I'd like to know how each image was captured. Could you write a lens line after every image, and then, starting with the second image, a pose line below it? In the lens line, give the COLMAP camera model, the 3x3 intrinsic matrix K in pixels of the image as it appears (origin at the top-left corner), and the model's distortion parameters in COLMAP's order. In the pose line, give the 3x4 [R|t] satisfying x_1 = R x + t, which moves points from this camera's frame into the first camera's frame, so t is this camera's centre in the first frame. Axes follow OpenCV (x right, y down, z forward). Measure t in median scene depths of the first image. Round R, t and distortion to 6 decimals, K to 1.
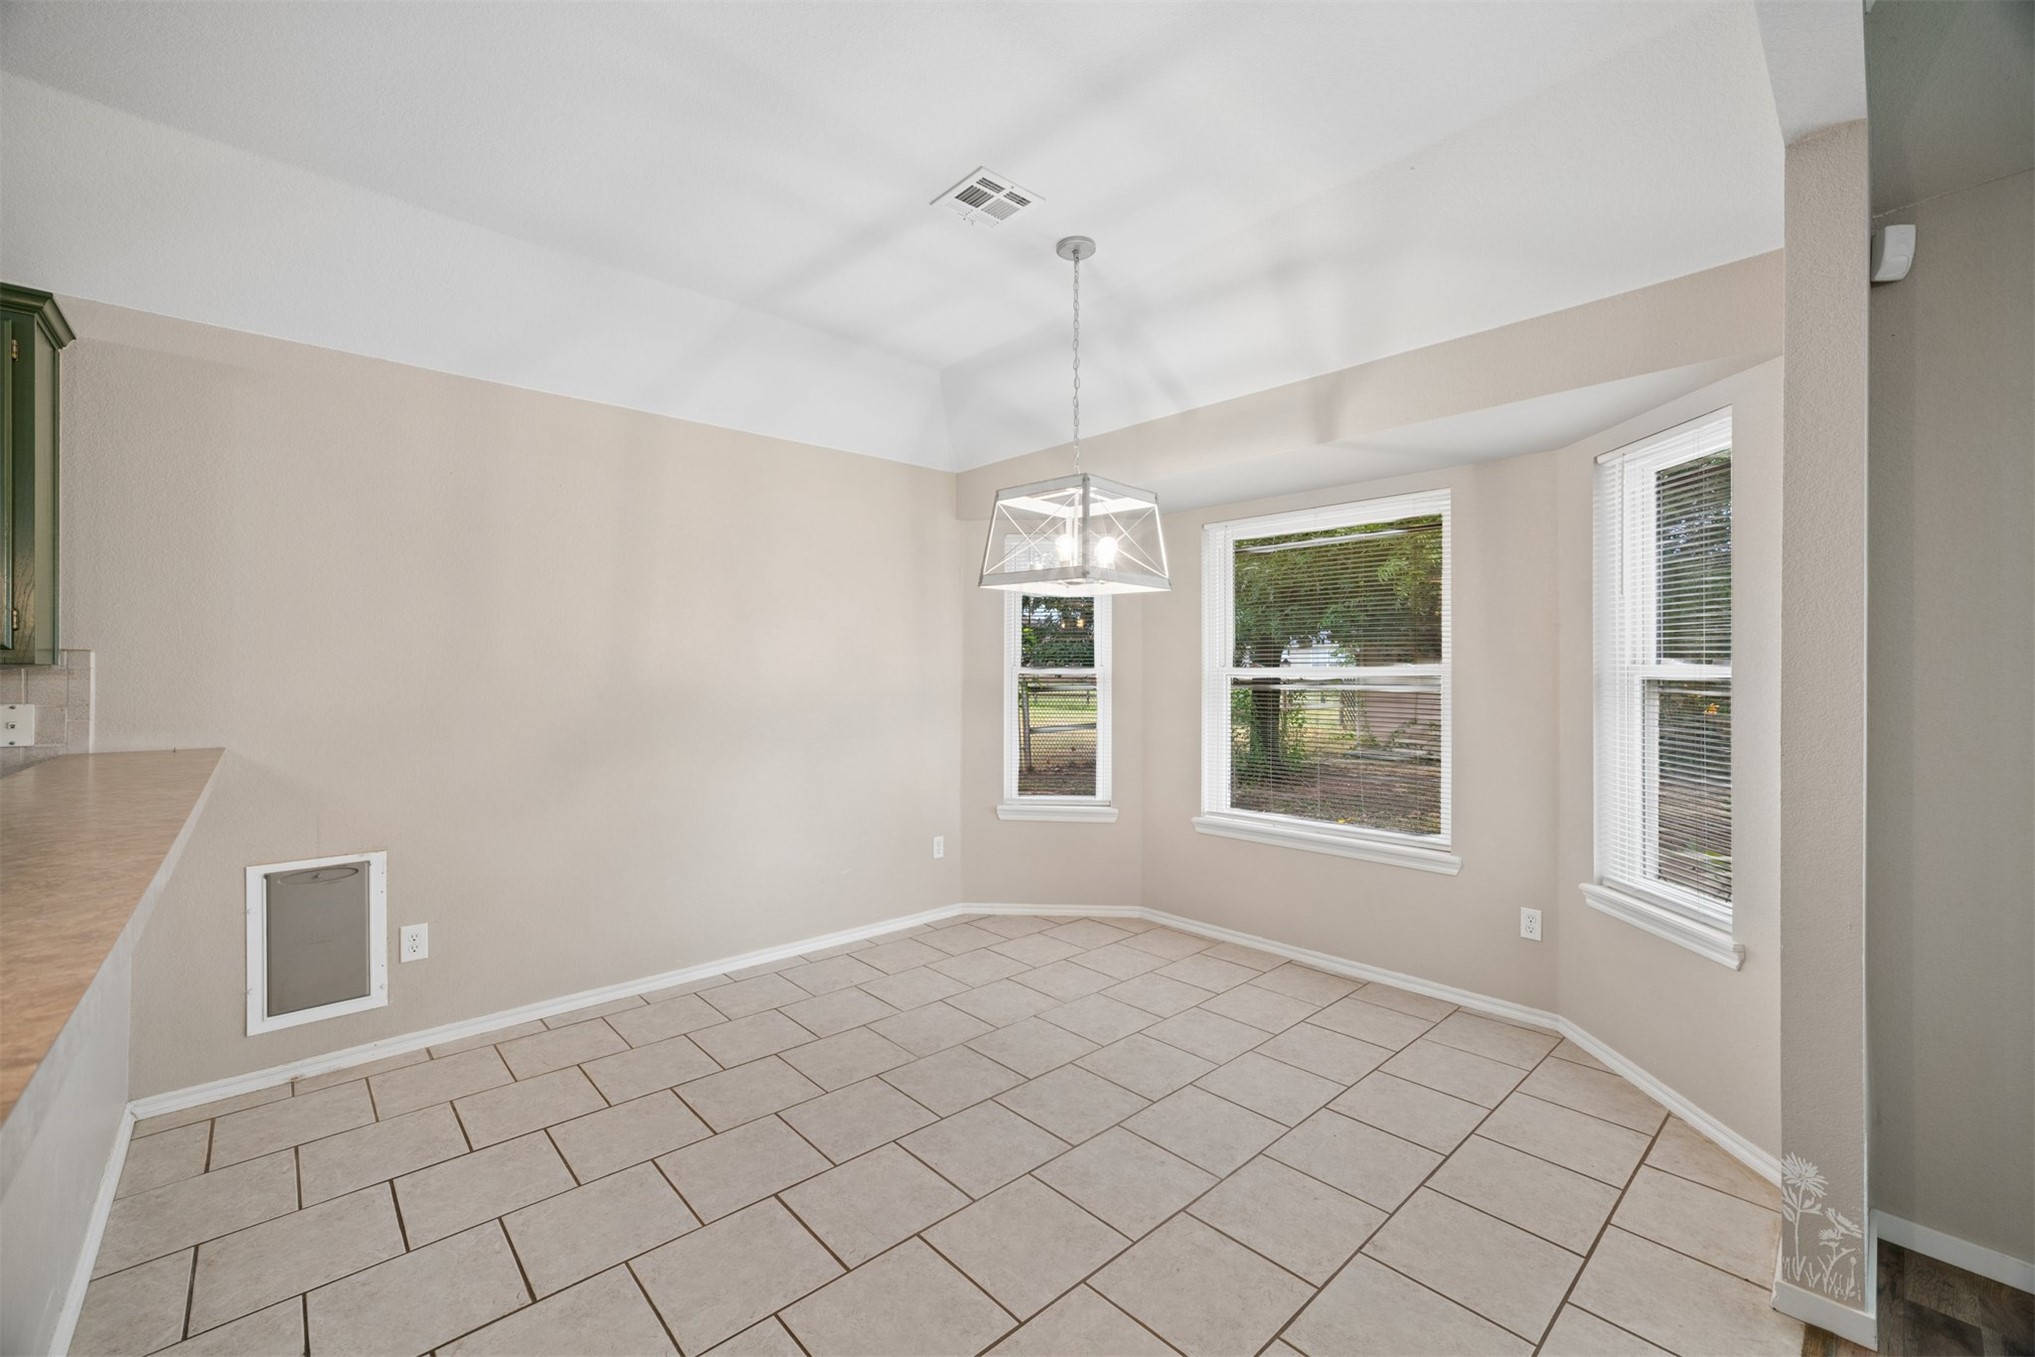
lens RADIAL K [[814.5, 0, 1018.7], [0, 814.5, 674.7], [0, 0, 1]] dist [0.010803, 0.000169]
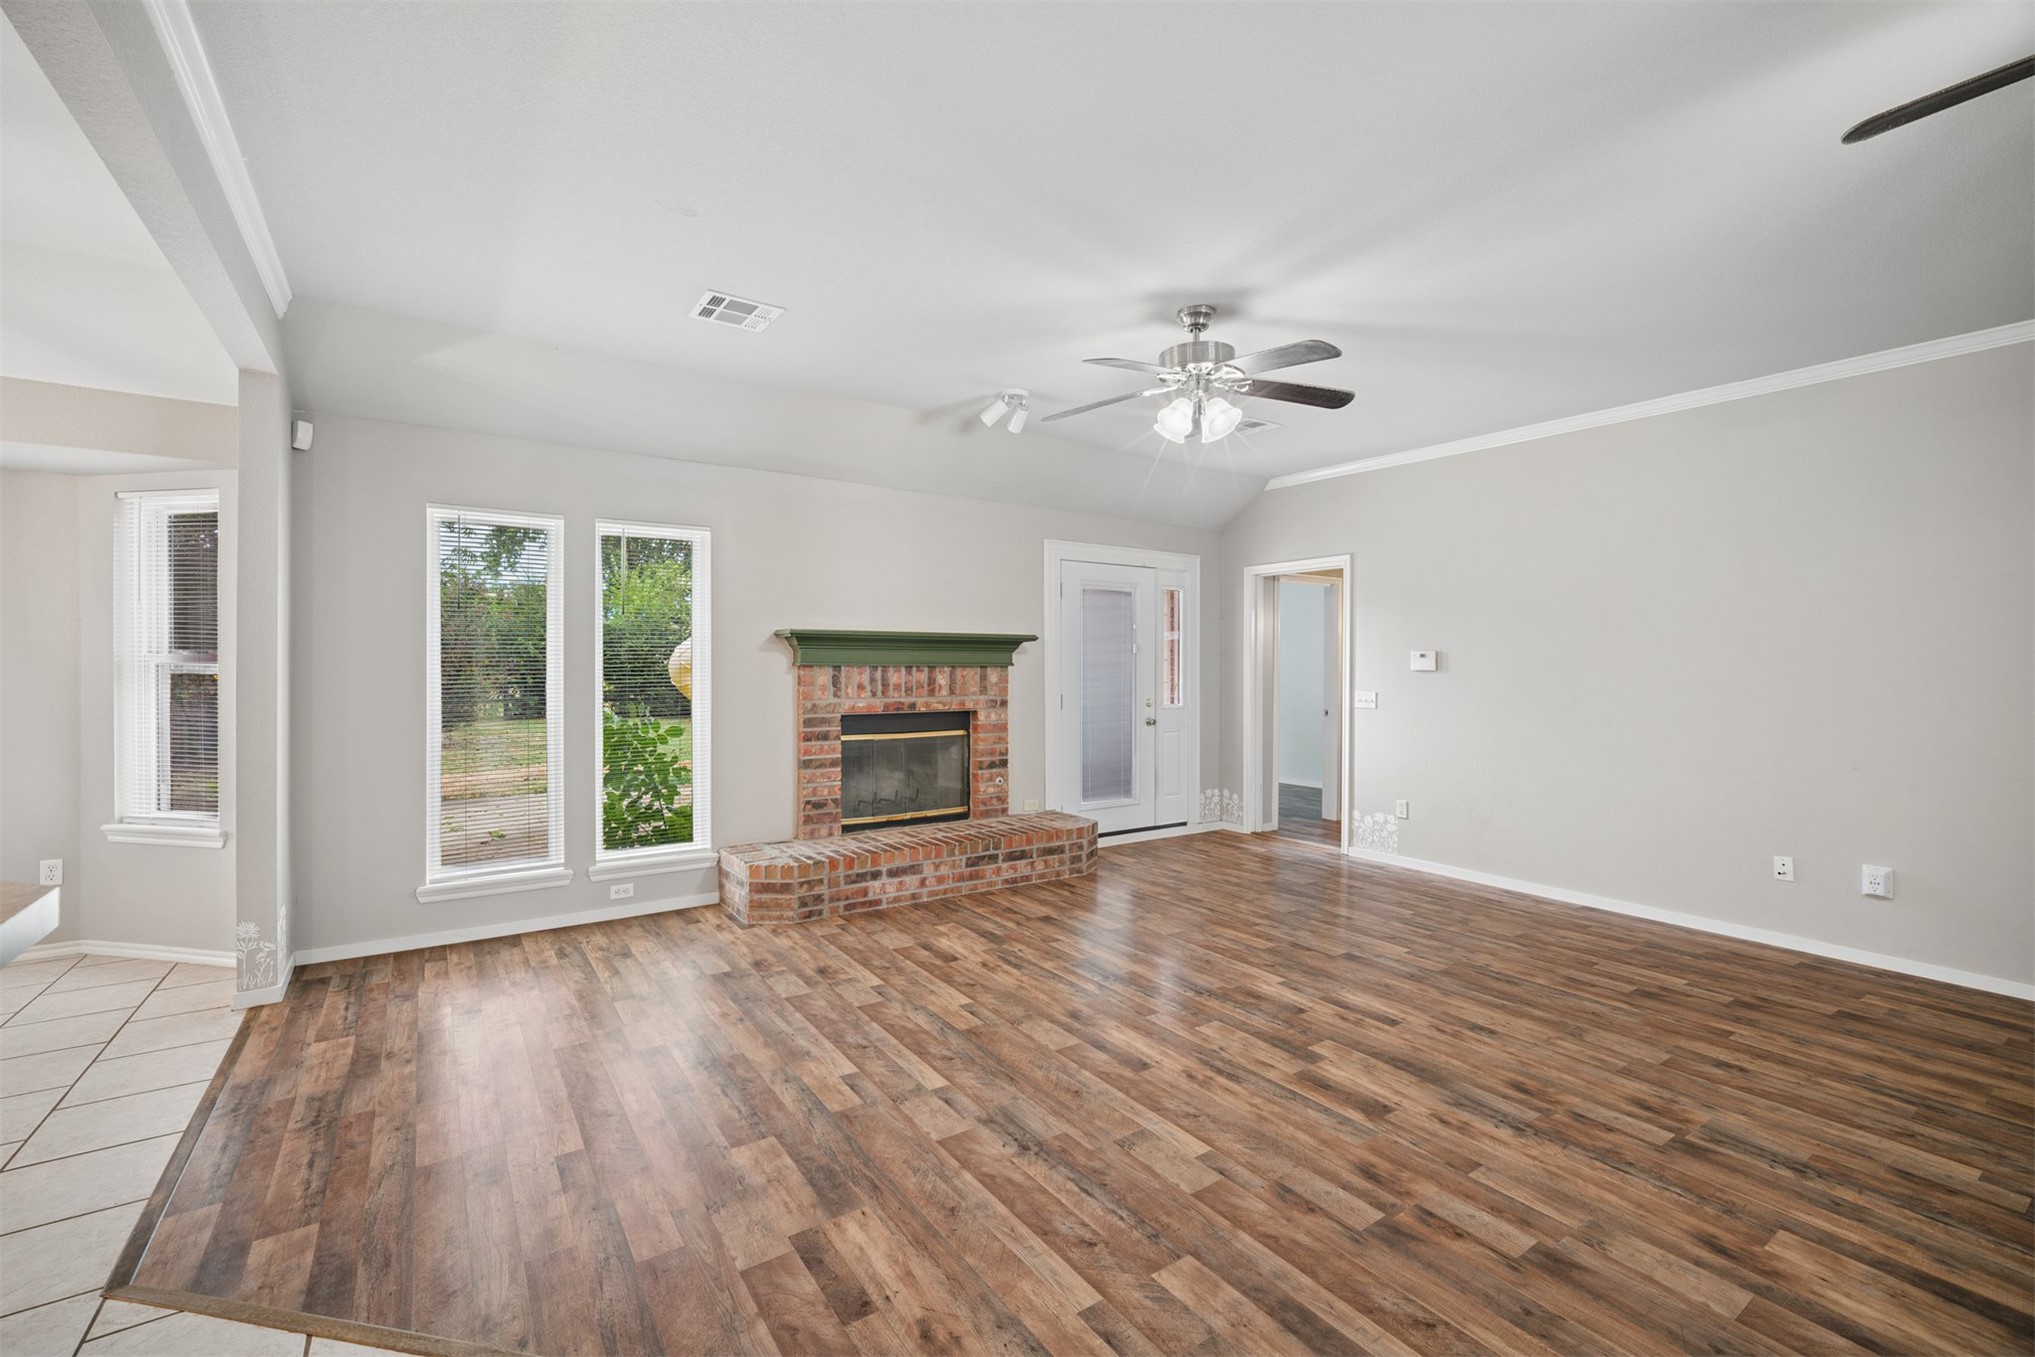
lens RADIAL K [[868.0, 0, 1016.5], [0, 868.0, 673.8], [0, 0, 1]] dist [0.003152, 0.000467]
pose [[0.150565, -0.001452, 0.988599, -0.487553], [-0.000451, 0.999999, 0.001538, 0.018717], [-0.988600, -0.000678, 0.150564, -0.675307]]
